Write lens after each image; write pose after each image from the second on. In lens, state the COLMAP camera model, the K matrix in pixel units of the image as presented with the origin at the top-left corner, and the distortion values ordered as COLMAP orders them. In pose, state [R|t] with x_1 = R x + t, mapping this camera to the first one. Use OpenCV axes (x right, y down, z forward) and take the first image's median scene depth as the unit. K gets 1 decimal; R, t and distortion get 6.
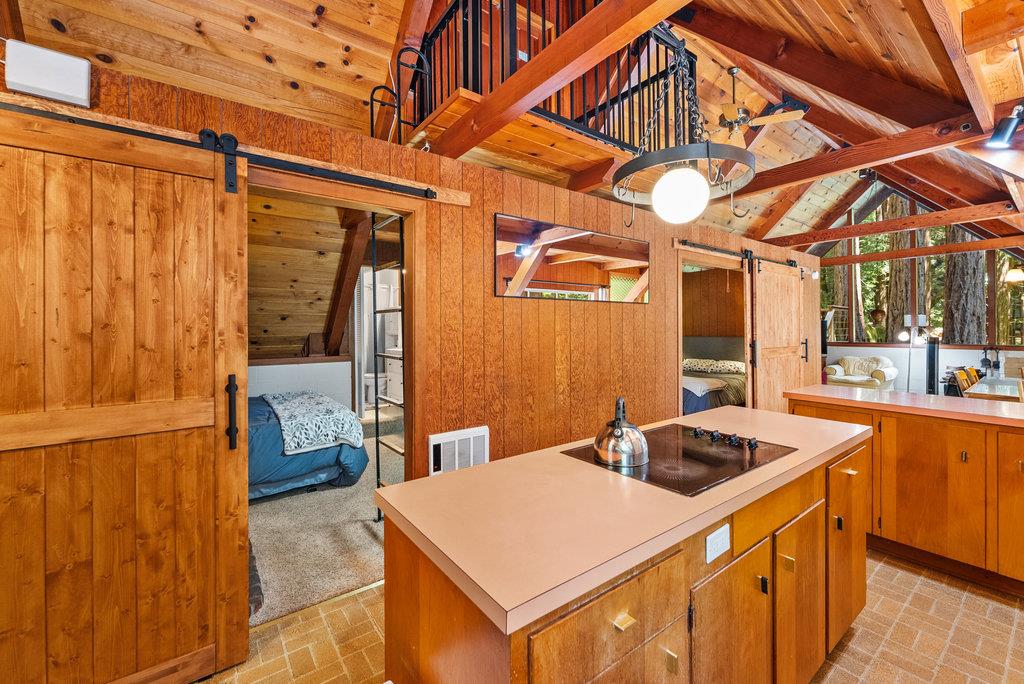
lens RADIAL K [[417.4, 0, 511.9], [0, 417.4, 326.4], [0, 0, 1]] dist [-0.001398, -0.000143]
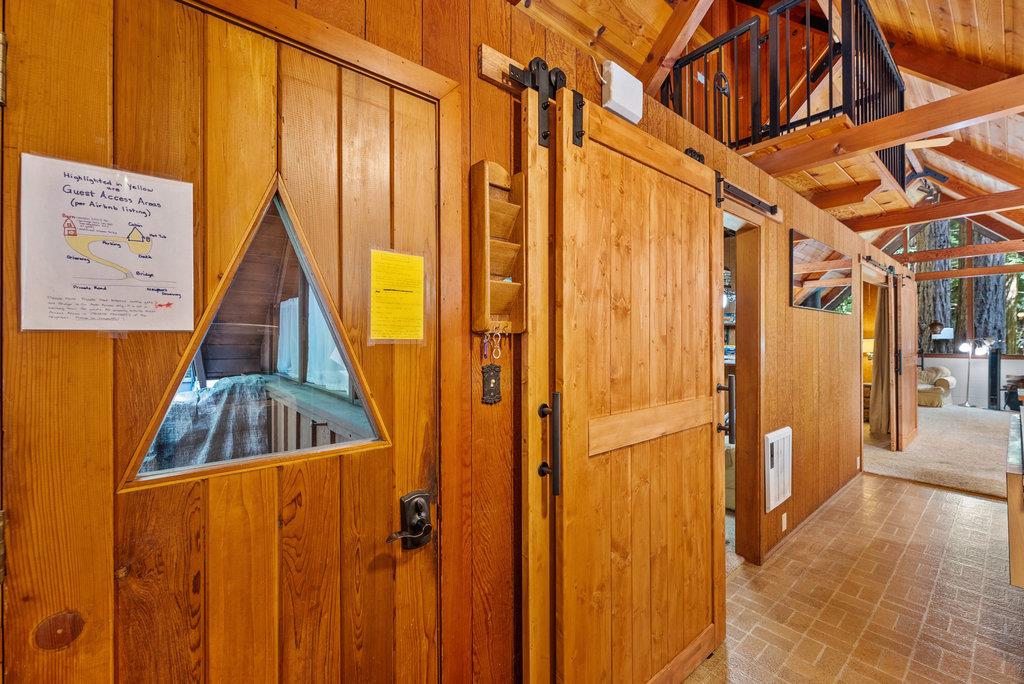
lens RADIAL K [[416.8, 0, 512.0], [0, 416.8, 342.0], [0, 0, 1]] dist [-0.001887, -0.000123]
pose [[0.998537, 0.000264, 0.054081, -0.328973], [-0.000496, 0.999991, 0.004292, 0.006259], [-0.054079, -0.004312, 0.998527, -0.012864]]
